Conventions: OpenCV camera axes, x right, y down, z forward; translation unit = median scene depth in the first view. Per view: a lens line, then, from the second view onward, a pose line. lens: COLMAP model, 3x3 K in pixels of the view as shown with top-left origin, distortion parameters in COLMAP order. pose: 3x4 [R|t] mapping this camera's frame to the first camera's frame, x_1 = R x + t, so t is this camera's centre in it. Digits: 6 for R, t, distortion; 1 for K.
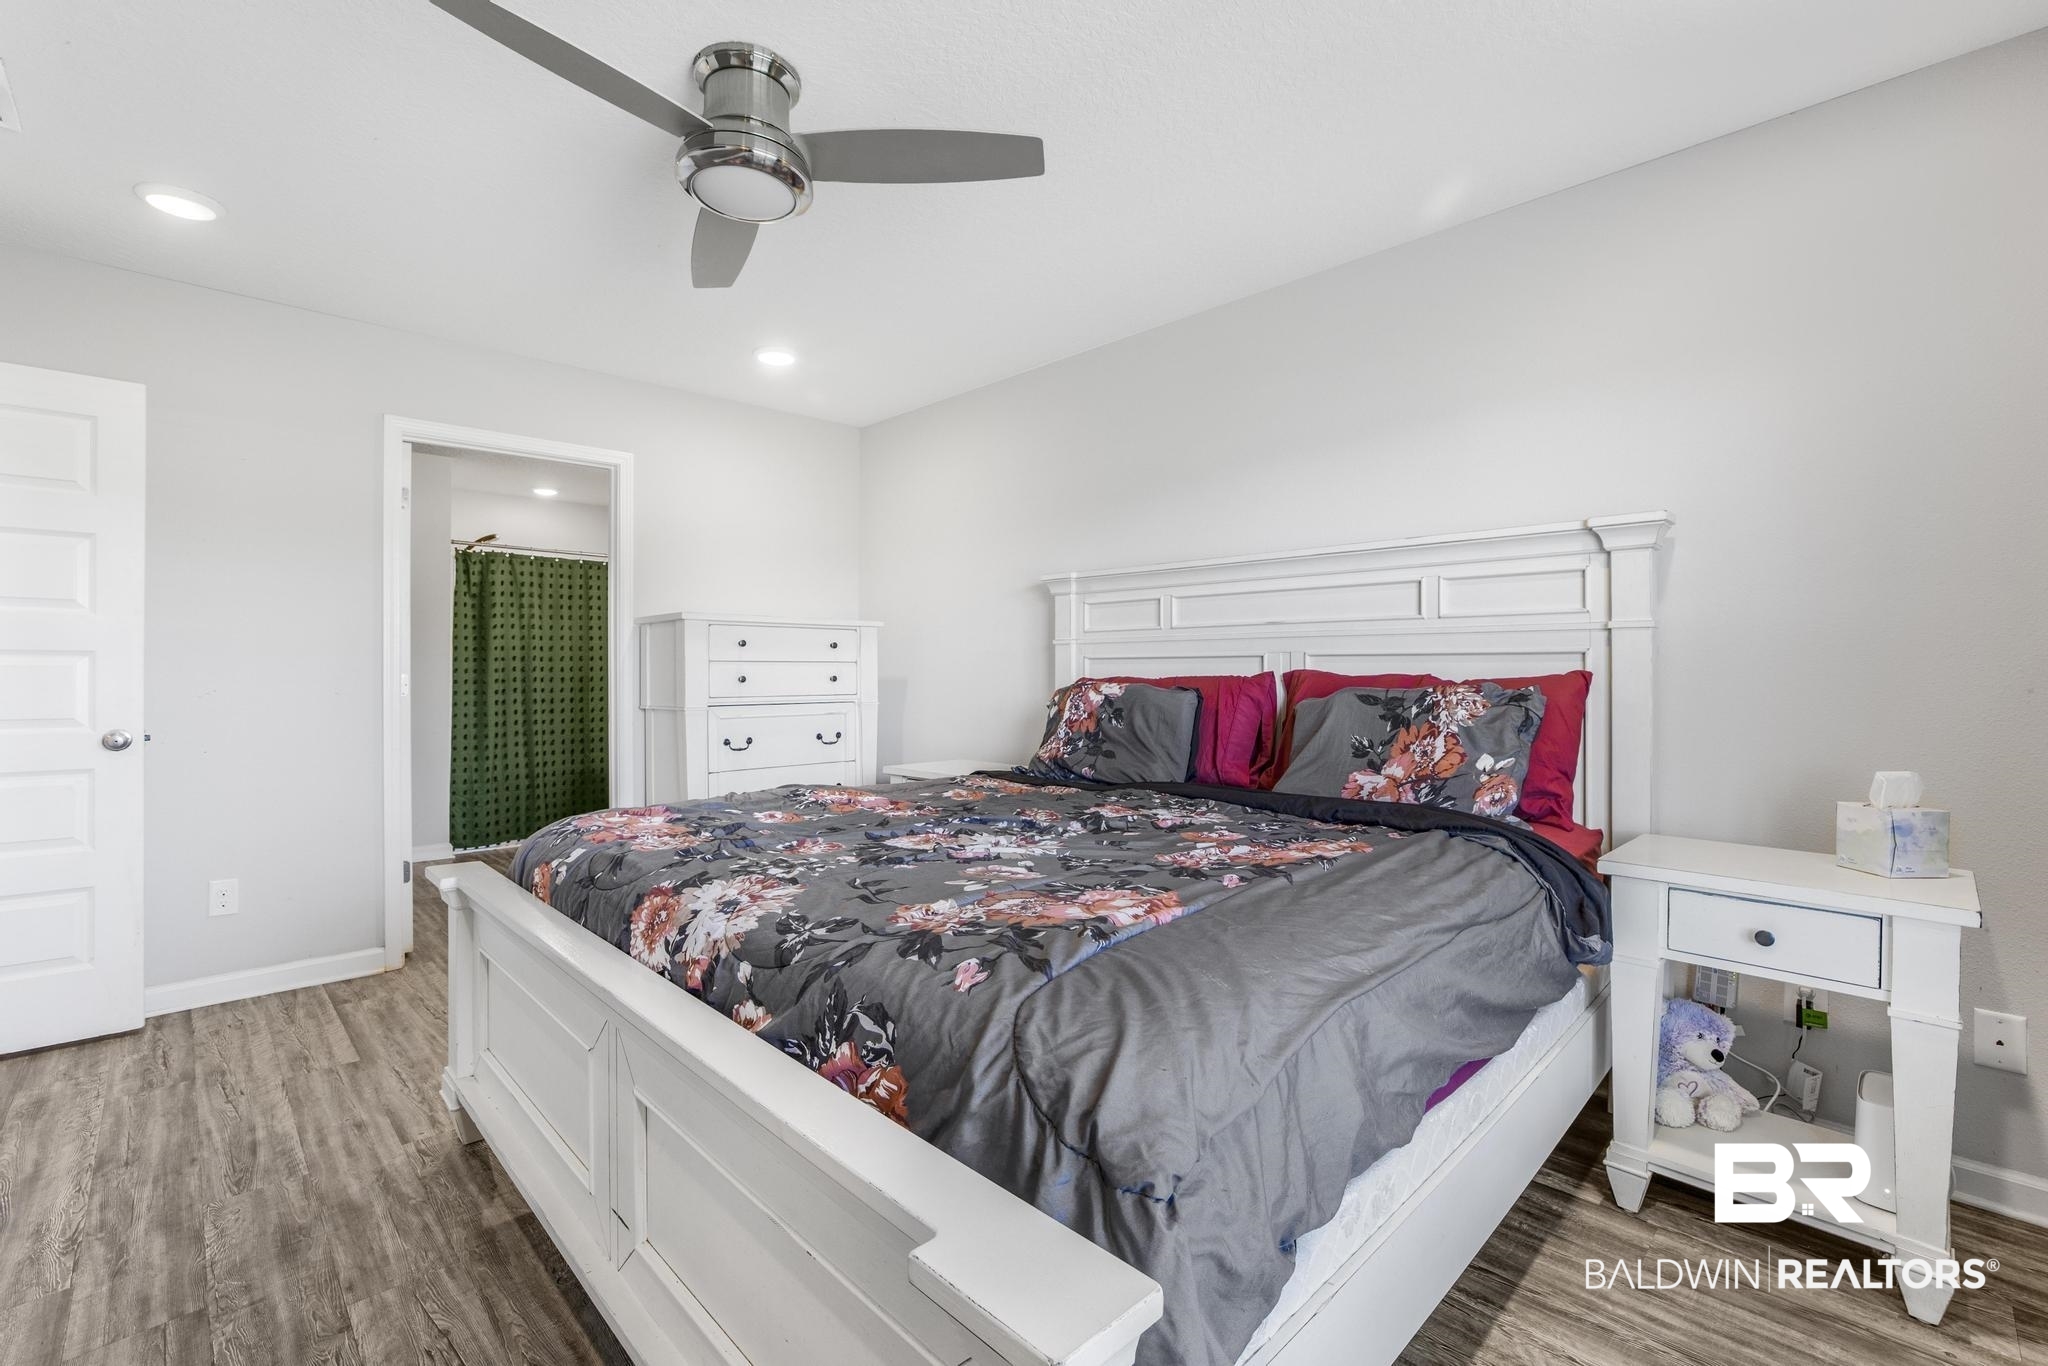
lens RADIAL K [[898.6, 0, 1021.0], [0, 898.6, 674.7], [0, 0, 1]] dist [-0.042763, 0.017722]
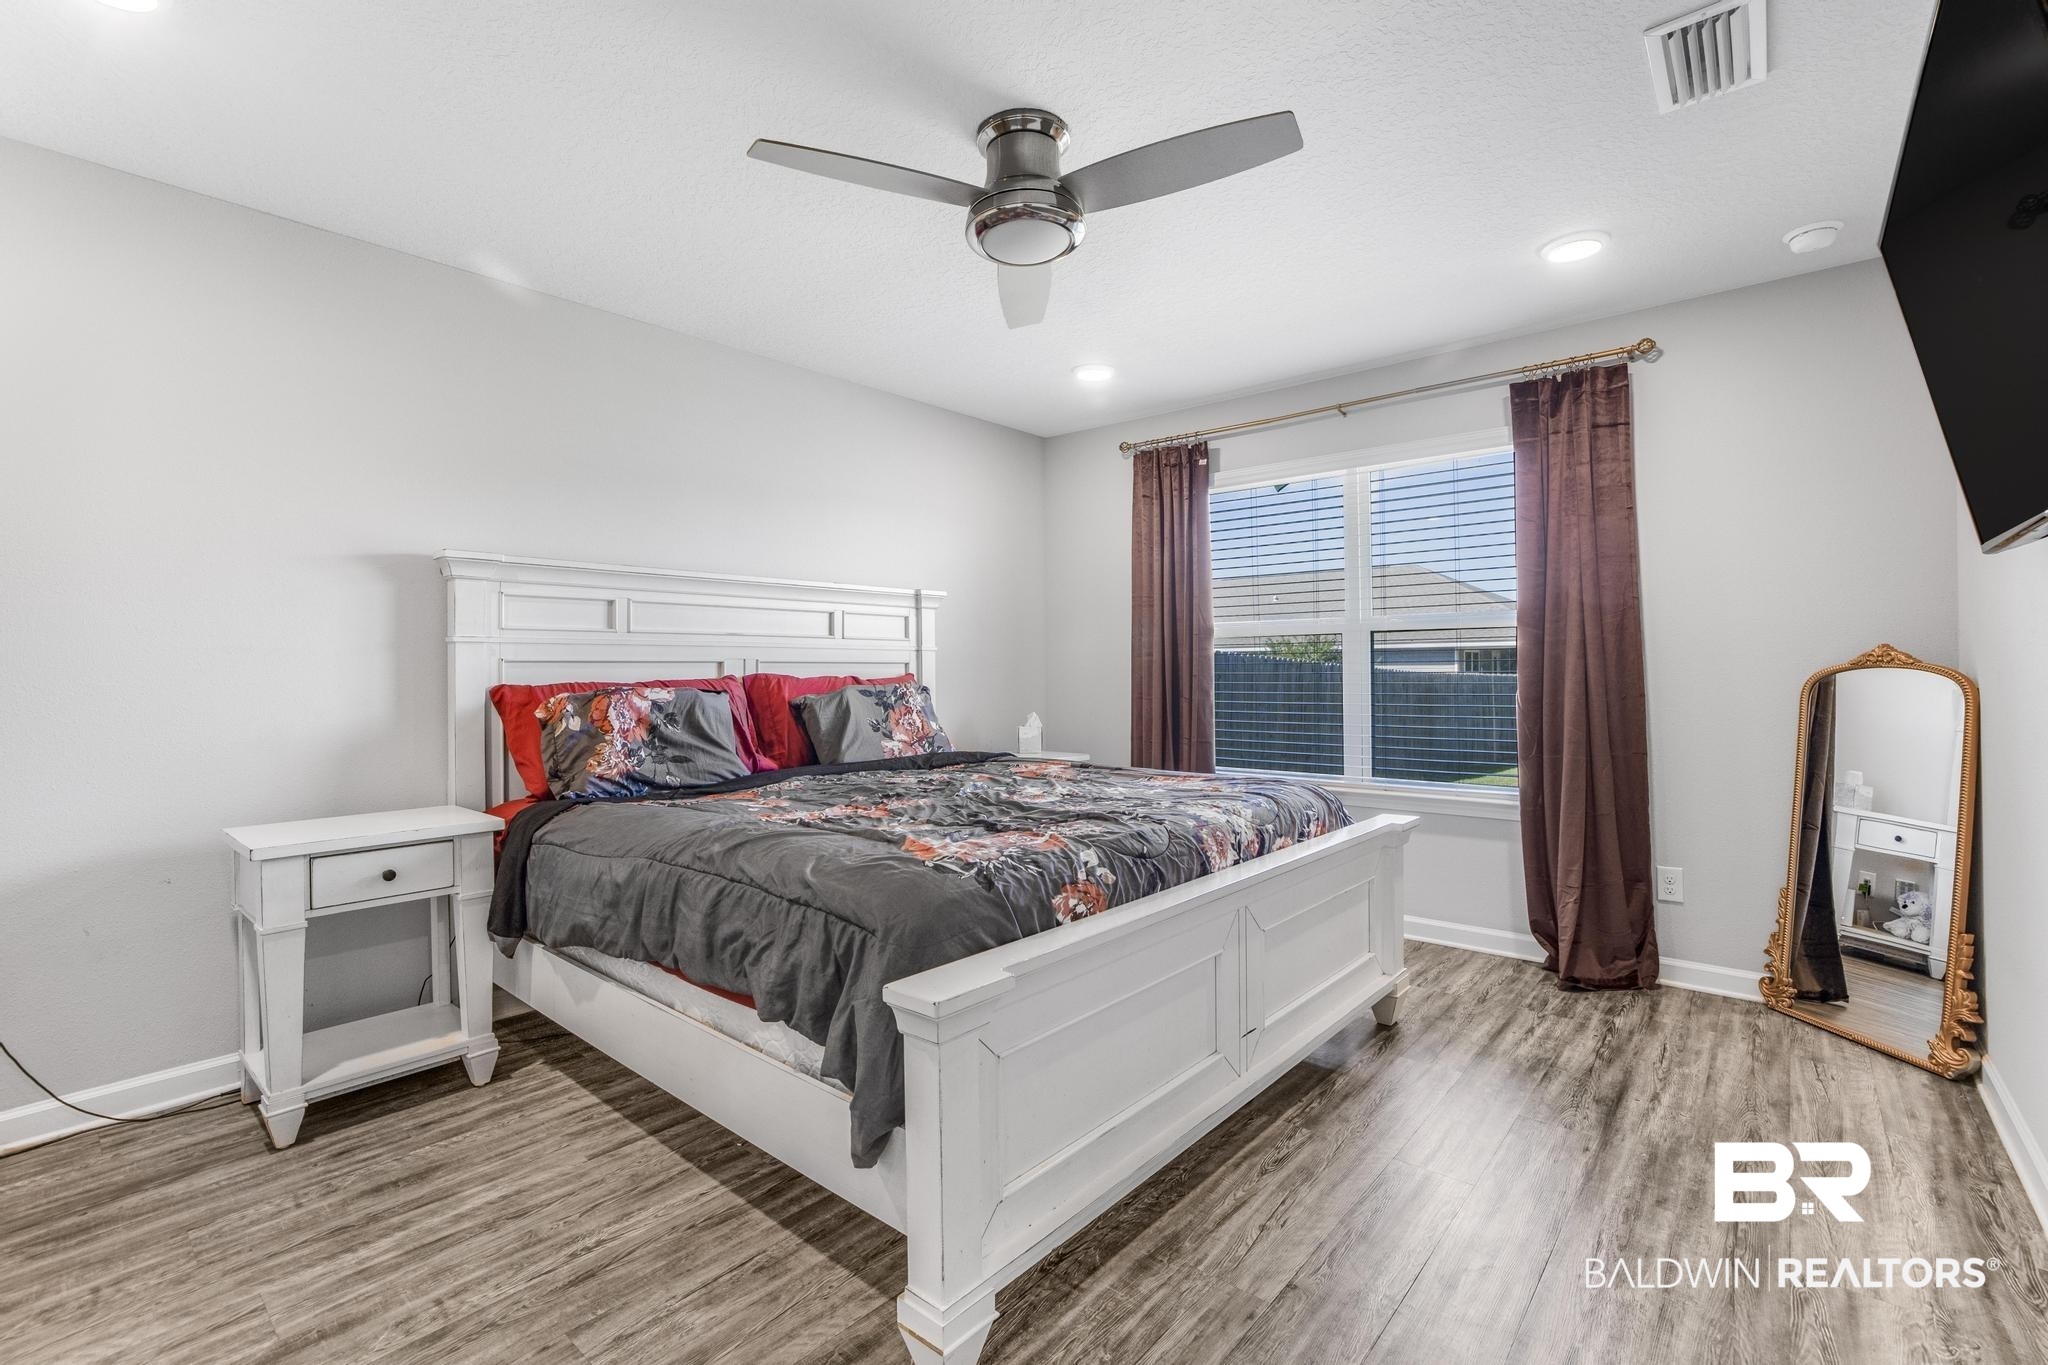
lens RADIAL K [[898.6, 0, 1021.0], [0, 898.6, 674.2], [0, 0, 1]] dist [-0.042763, 0.017722]
pose [[-0.077326, 0.003550, 0.997000, -1.012238], [0.015038, 0.999884, -0.002394, 0.003692], [-0.996892, 0.014808, -0.077371, 0.781006]]
